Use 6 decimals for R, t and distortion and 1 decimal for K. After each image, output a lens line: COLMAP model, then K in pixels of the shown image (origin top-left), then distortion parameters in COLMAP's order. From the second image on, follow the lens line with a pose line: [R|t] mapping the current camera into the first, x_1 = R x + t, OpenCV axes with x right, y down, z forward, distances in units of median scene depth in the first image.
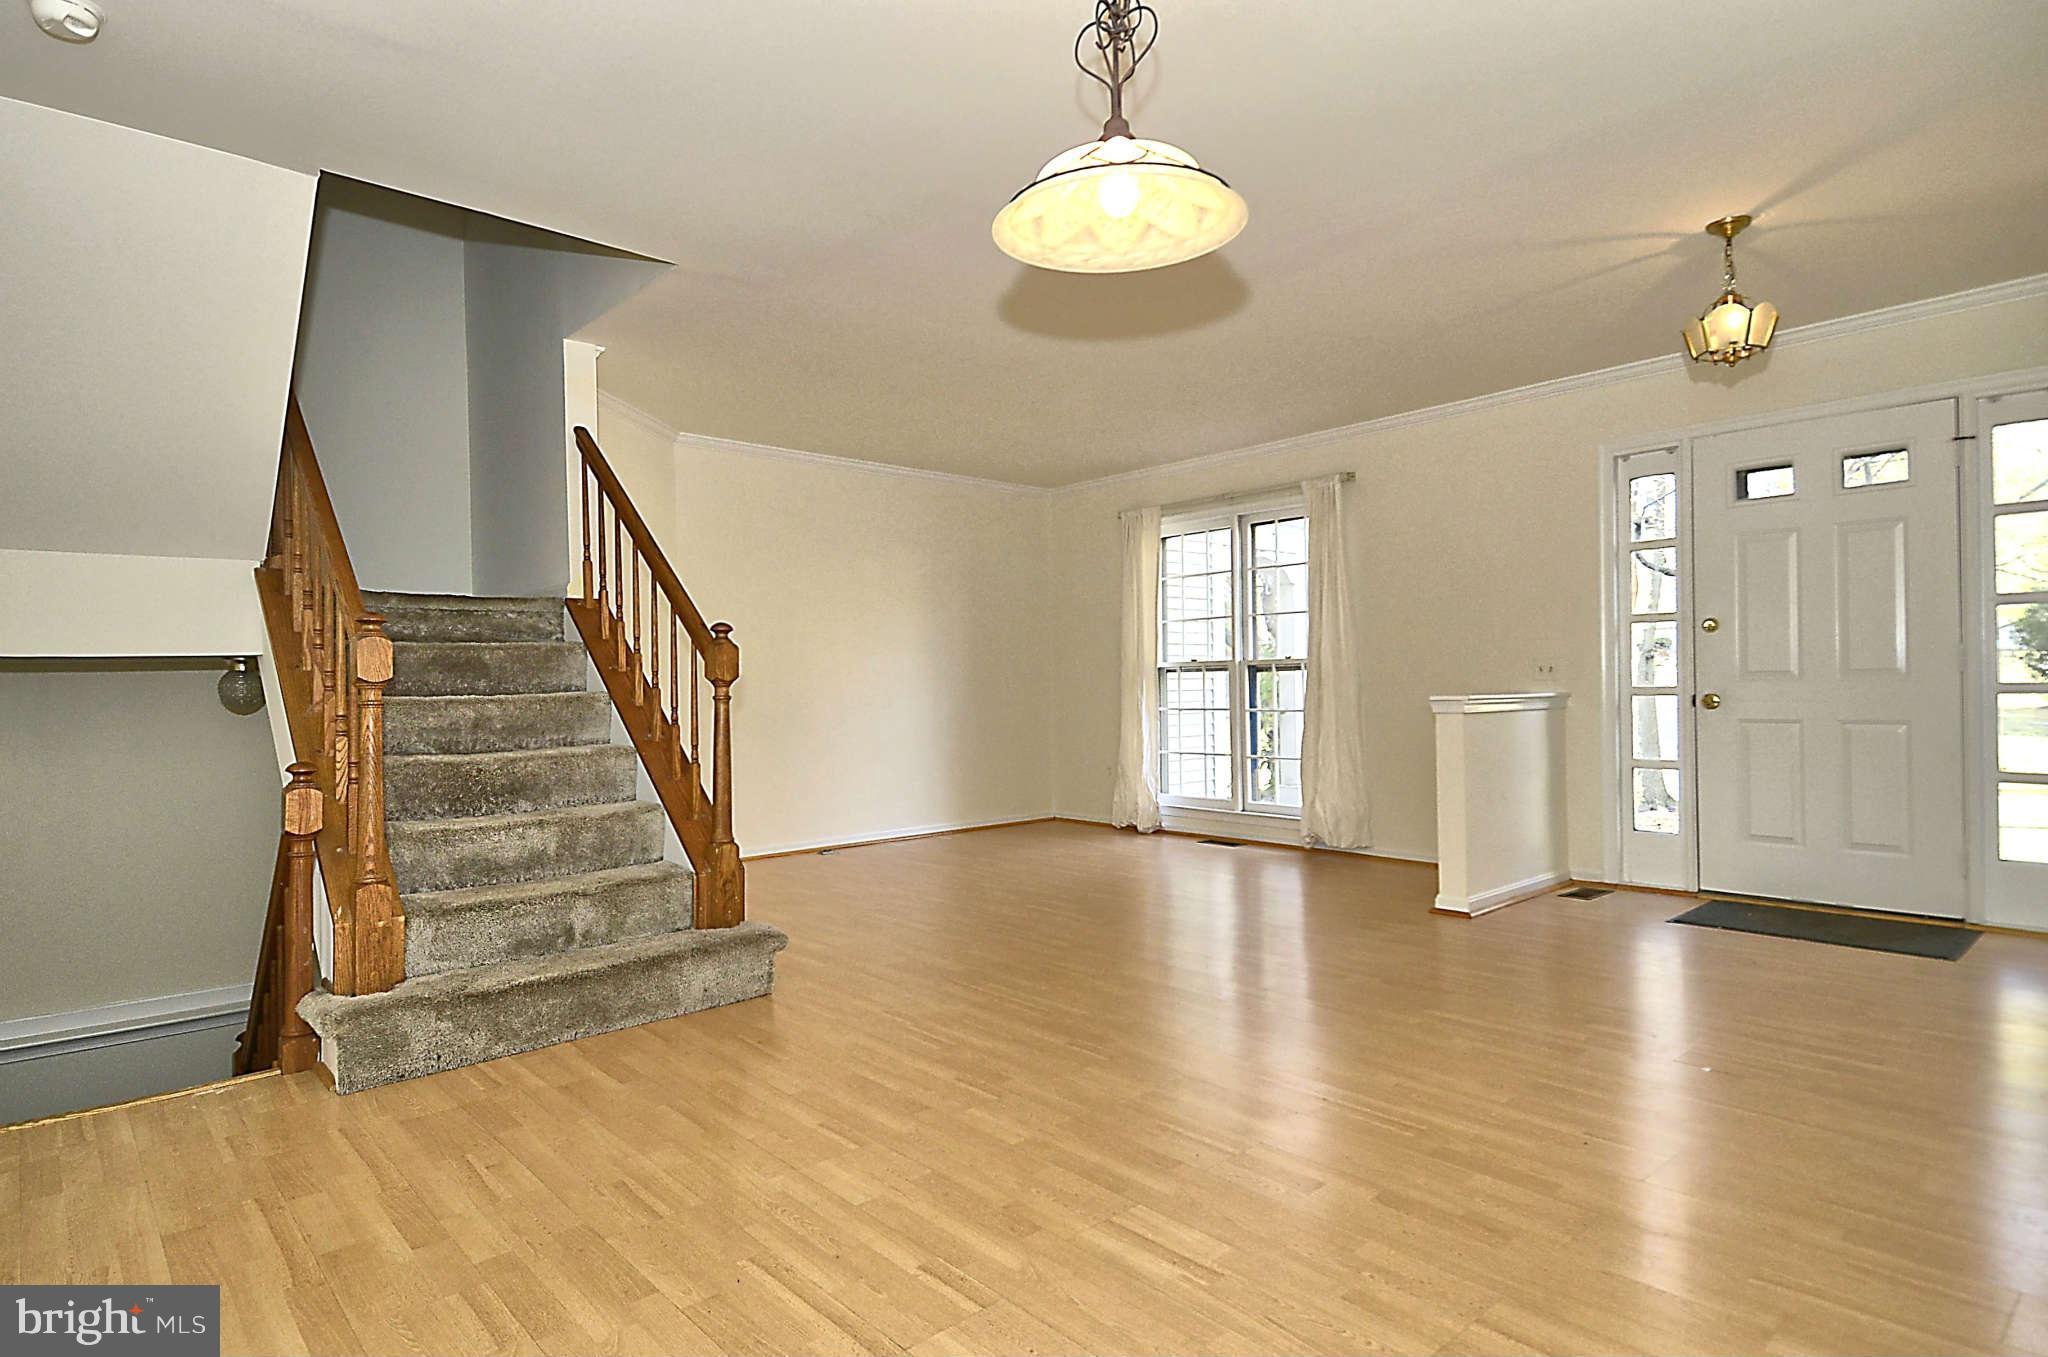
lens RADIAL K [[1118.6, 0, 1026.3], [0, 1118.6, 688.3], [0, 0, 1]] dist [0.100080, -0.072798]
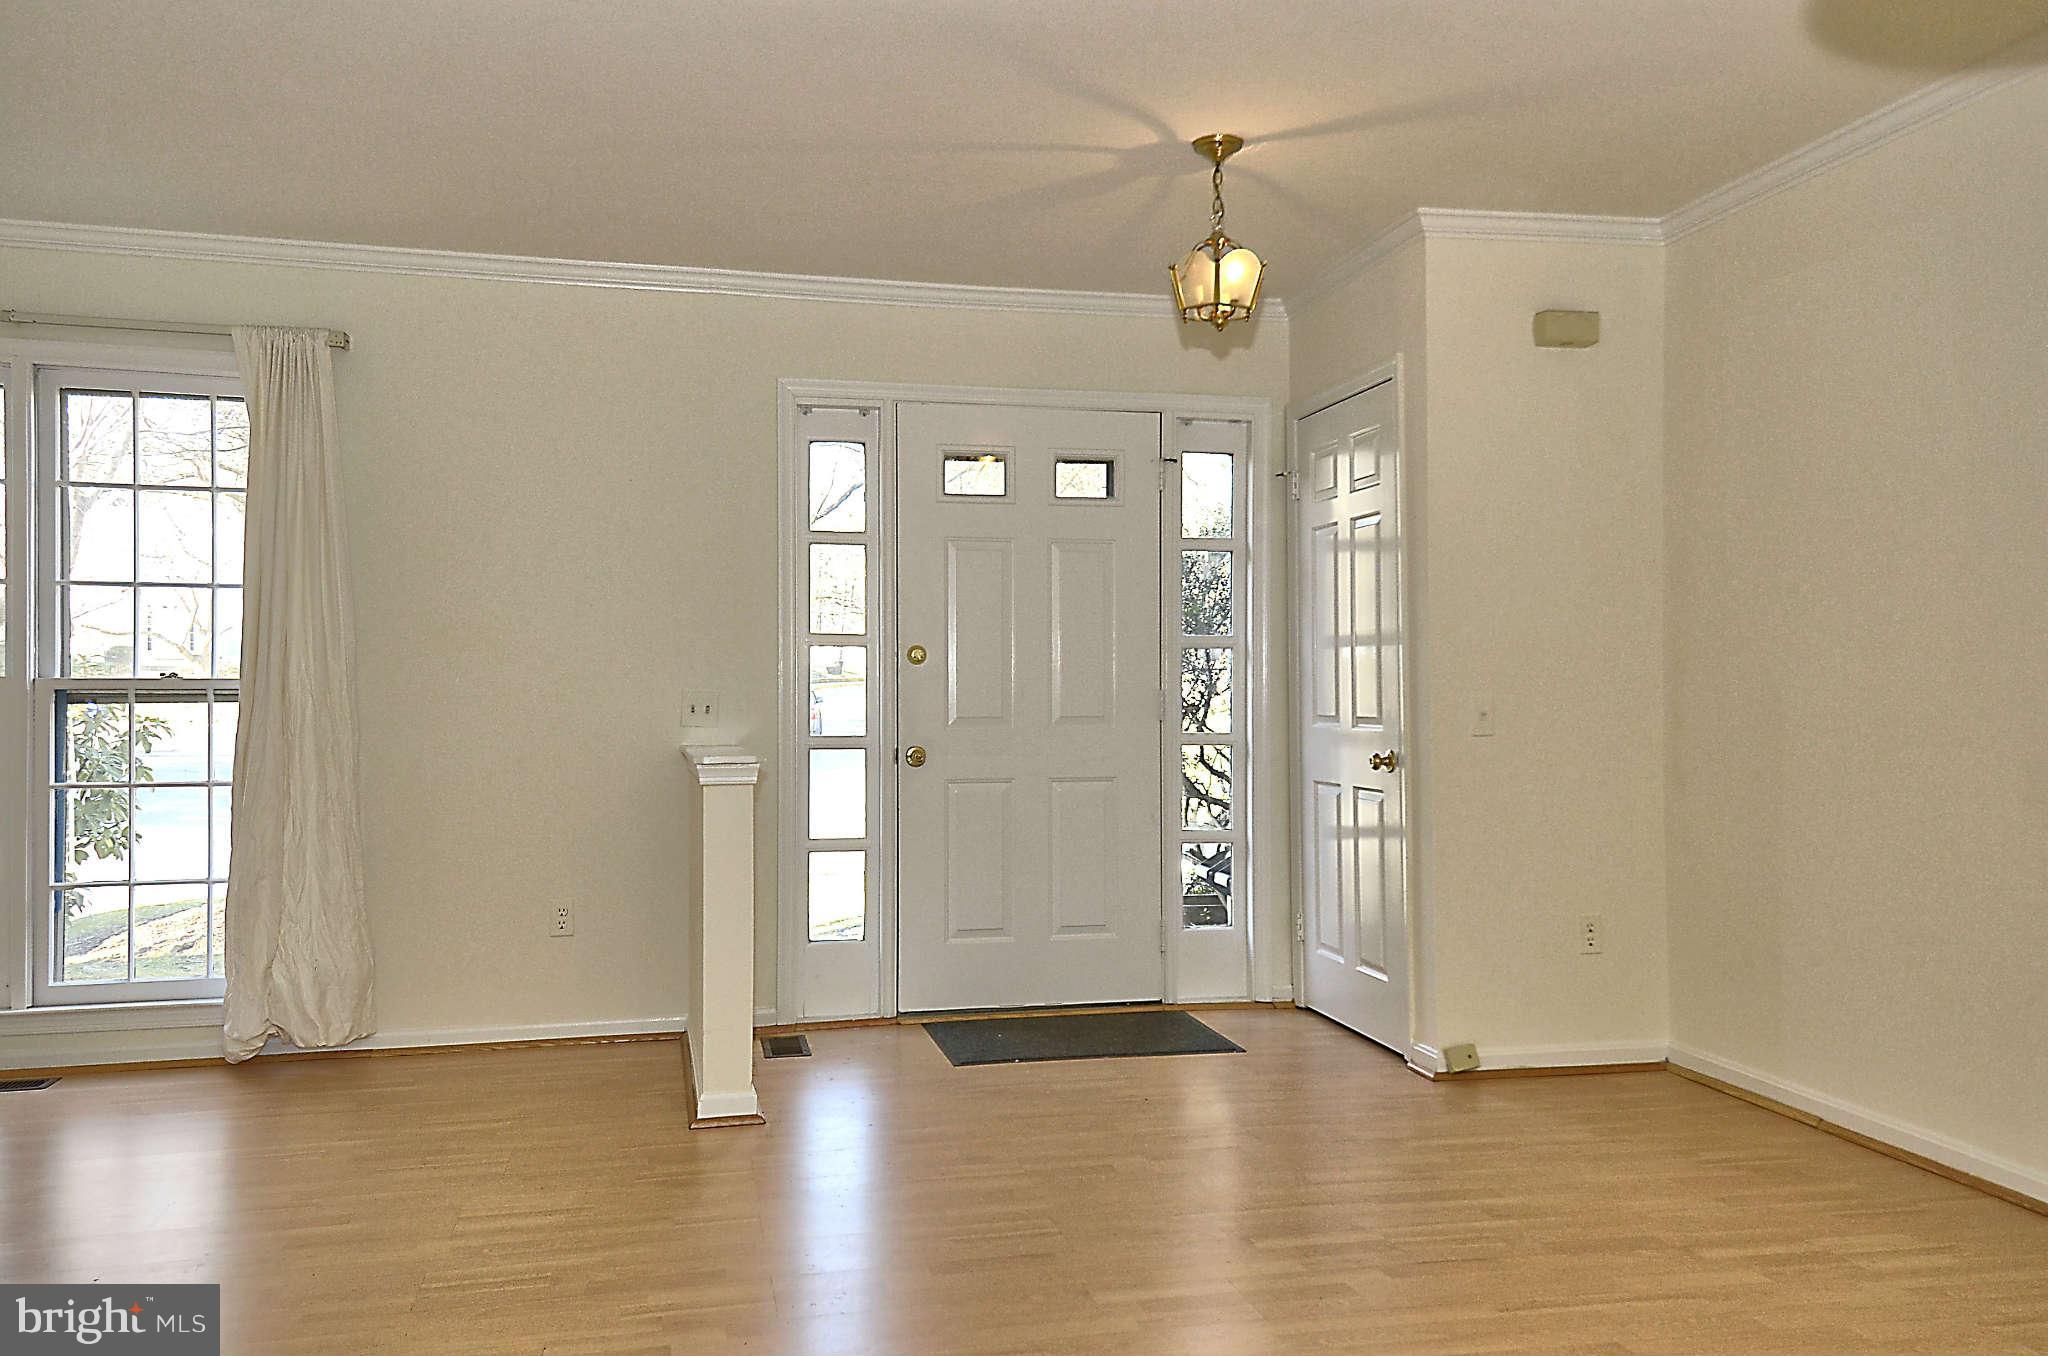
lens RADIAL K [[1630.6, 0, 1024.0], [0, 1630.6, 678.0], [0, 0, 1]] dist [0.222701, -0.196005]
pose [[0.498261, 0.028837, 0.866548, -0.230007], [-0.005048, 0.999526, -0.030360, -0.005779], [-0.867013, 0.010753, 0.498170, 0.312740]]
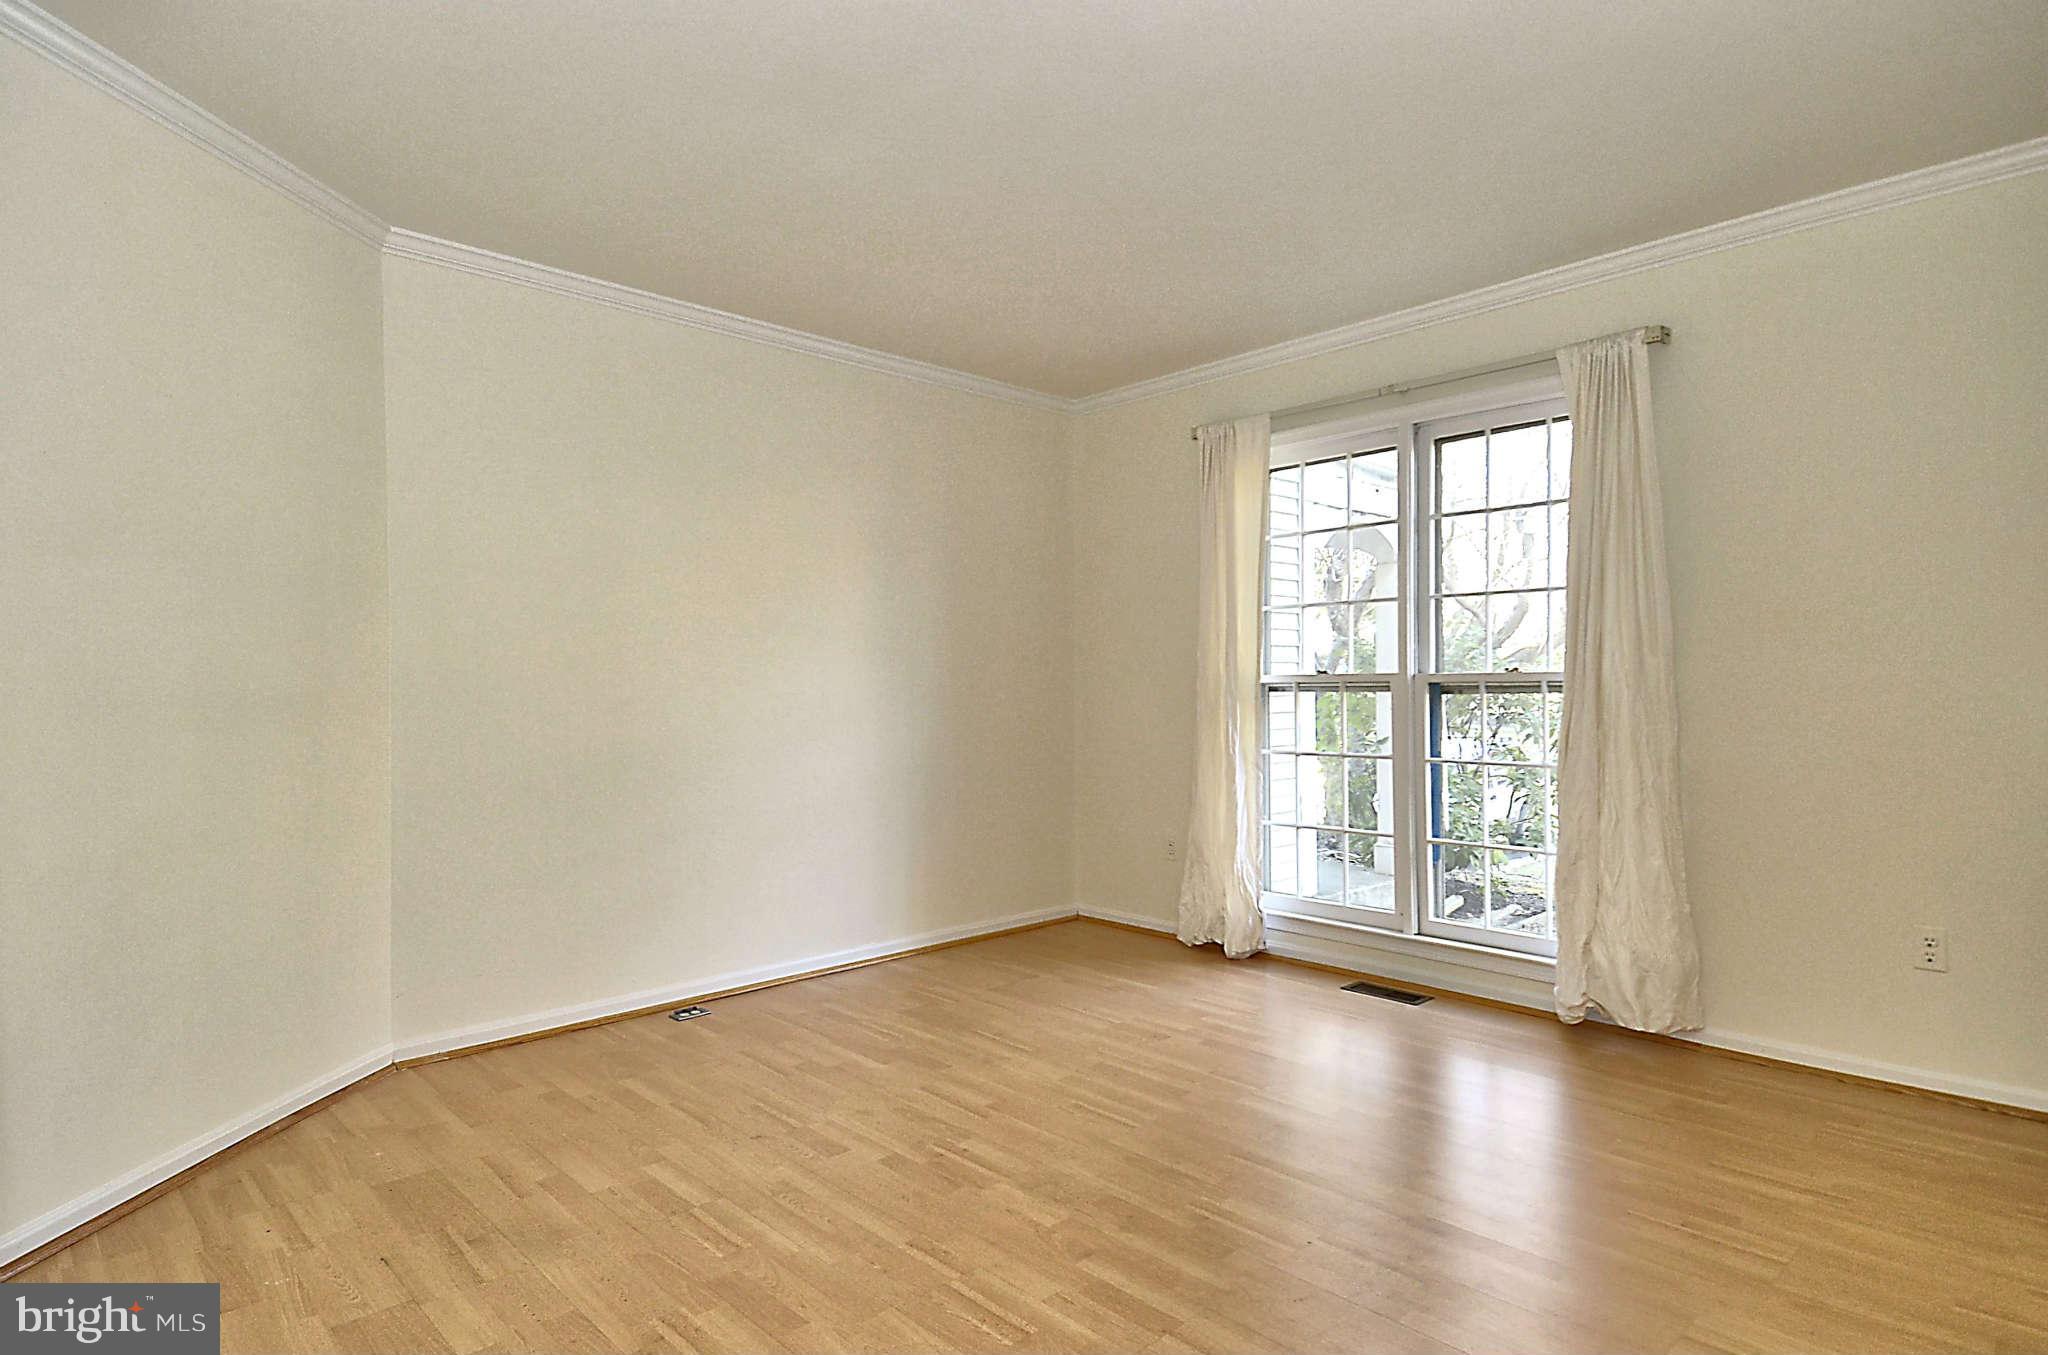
lens RADIAL K [[1118.6, 0, 1026.3], [0, 1118.6, 687.3], [0, 0, 1]] dist [0.100080, -0.072798]
pose [[0.999445, 0.011651, 0.031200, -0.030404], [-0.011509, 0.999923, -0.004733, -0.013474], [-0.031253, 0.004371, 0.999502, 0.443765]]
